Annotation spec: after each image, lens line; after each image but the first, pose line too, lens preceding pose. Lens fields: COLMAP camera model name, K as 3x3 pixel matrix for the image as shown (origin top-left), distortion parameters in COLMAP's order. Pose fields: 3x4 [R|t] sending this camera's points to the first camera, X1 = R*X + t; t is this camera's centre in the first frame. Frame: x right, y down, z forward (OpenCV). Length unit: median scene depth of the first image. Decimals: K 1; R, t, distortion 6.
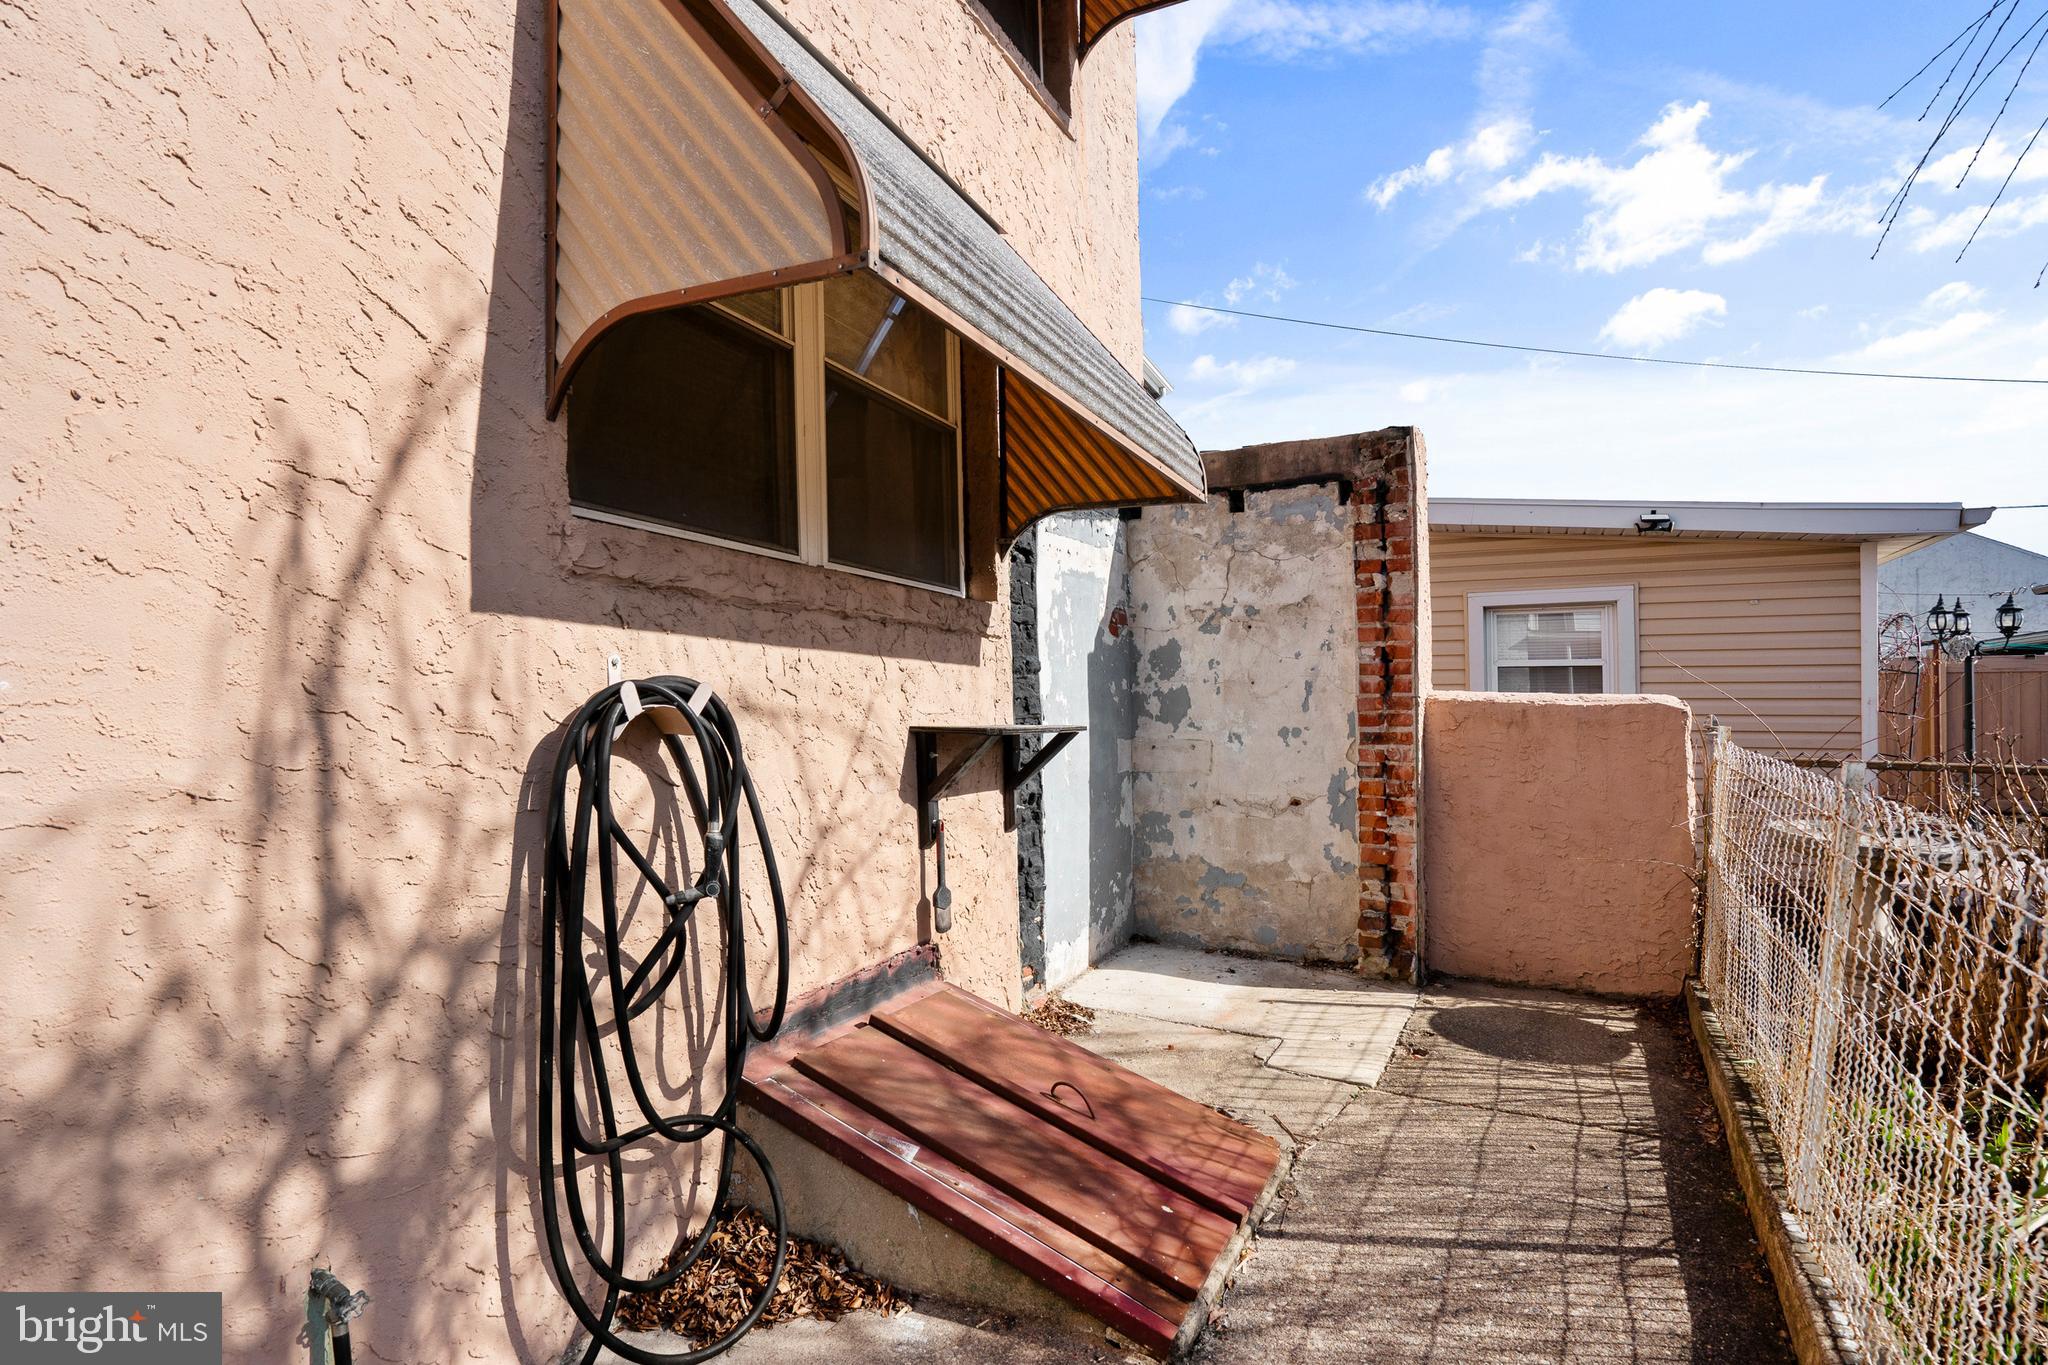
lens RADIAL K [[914.6, 0, 1016.9], [0, 914.6, 670.1], [0, 0, 1]] dist [-0.072469, 0.037233]
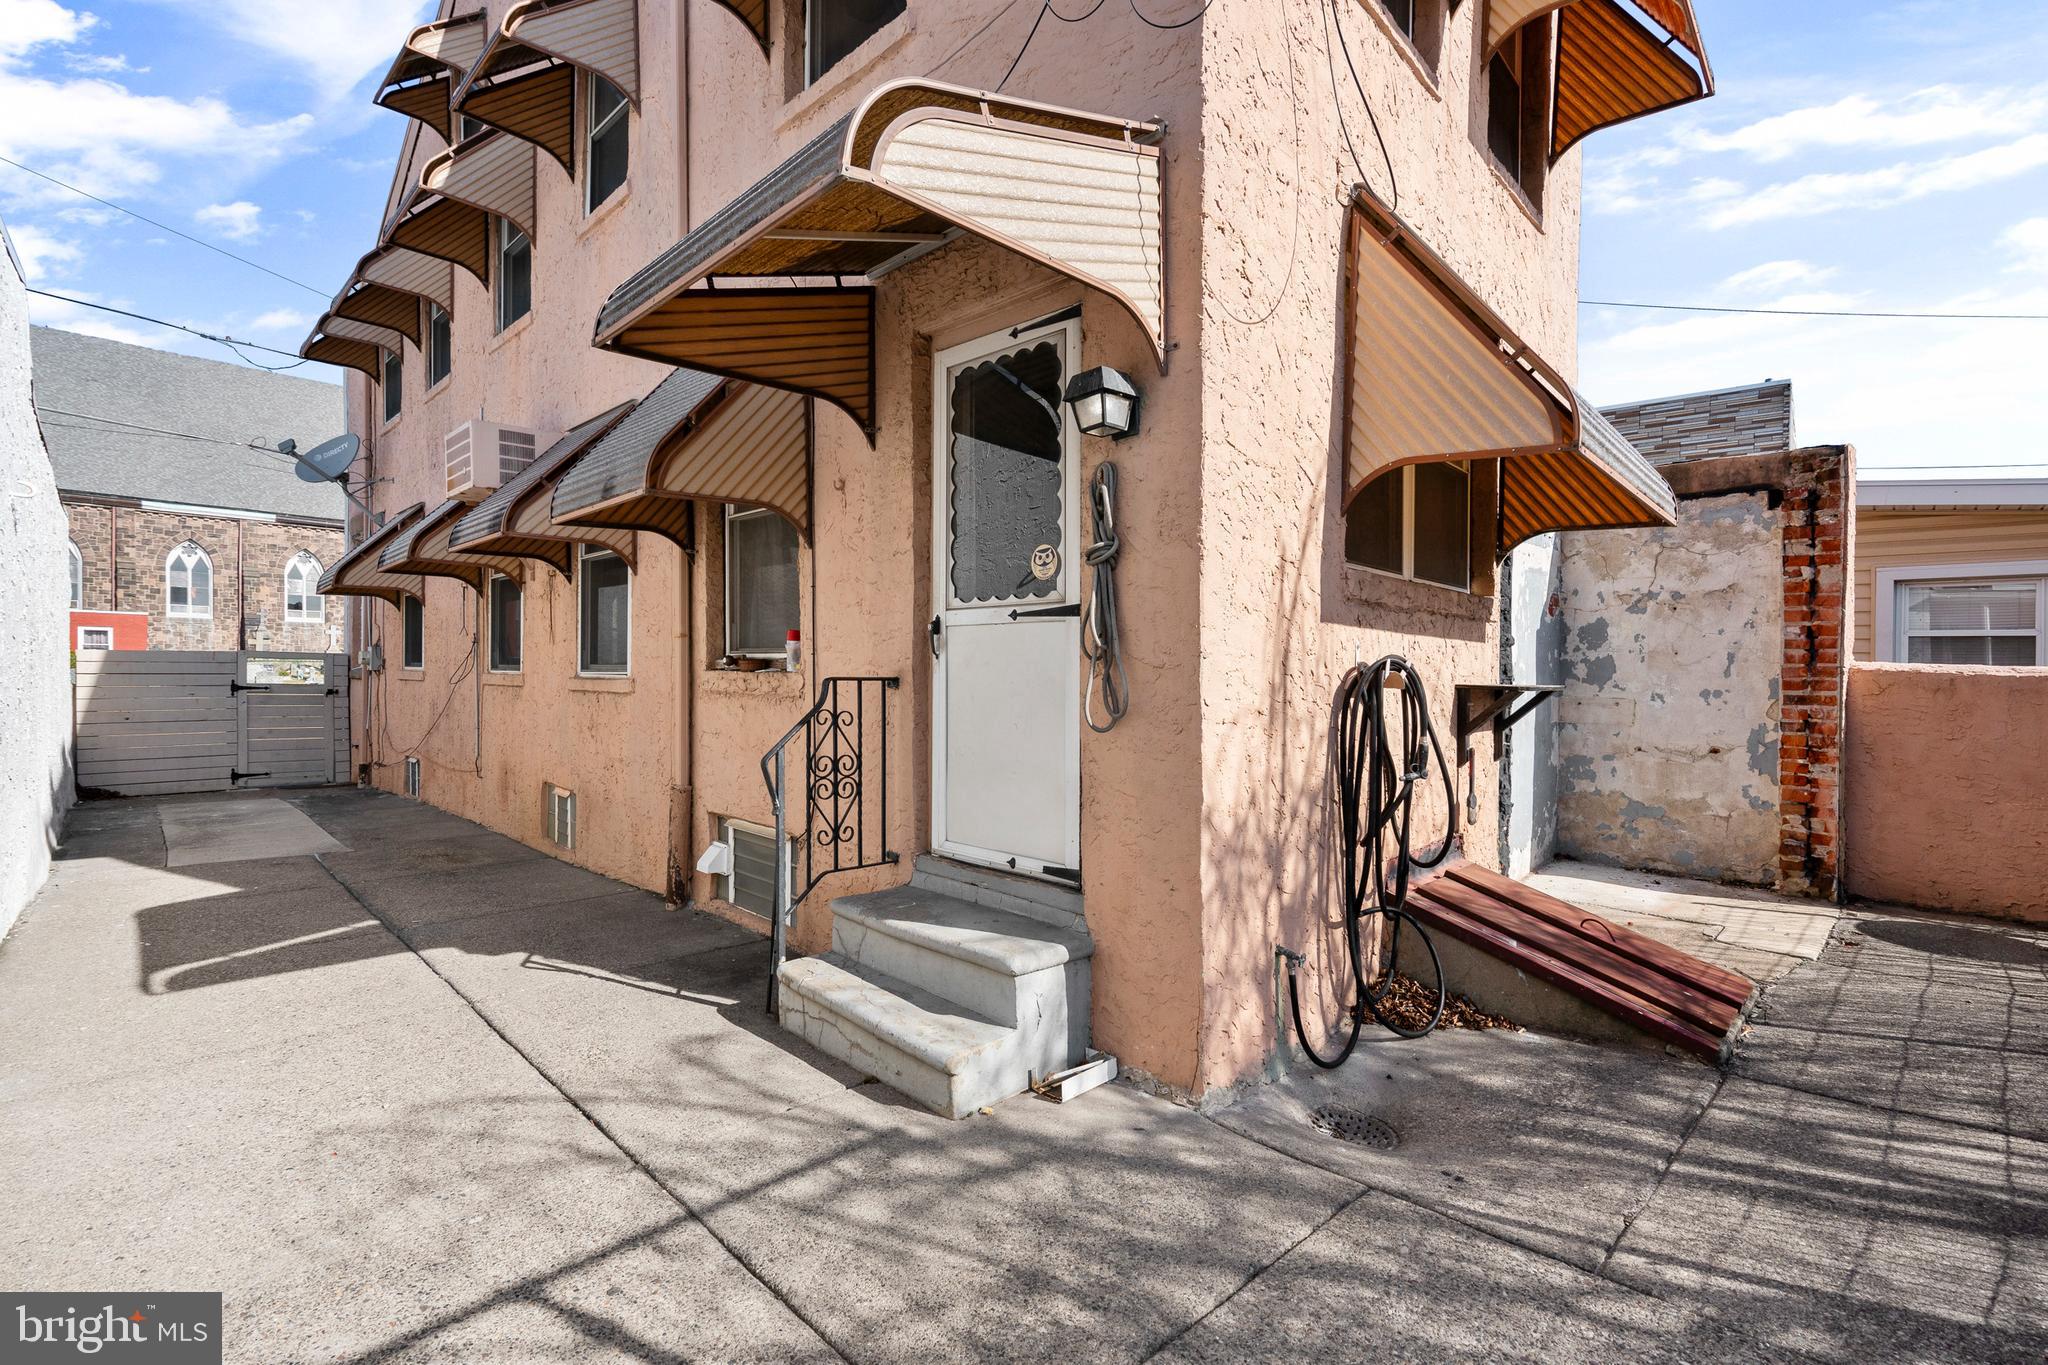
lens RADIAL K [[944.1, 0, 1015.5], [0, 944.1, 653.9], [0, 0, 1]] dist [0.002384, 0.001979]
pose [[0.972192, 0.007394, -0.234070, -0.342626], [-0.000221, 0.999530, 0.030656, -0.026902], [0.234186, -0.029752, 0.971736, -0.505034]]
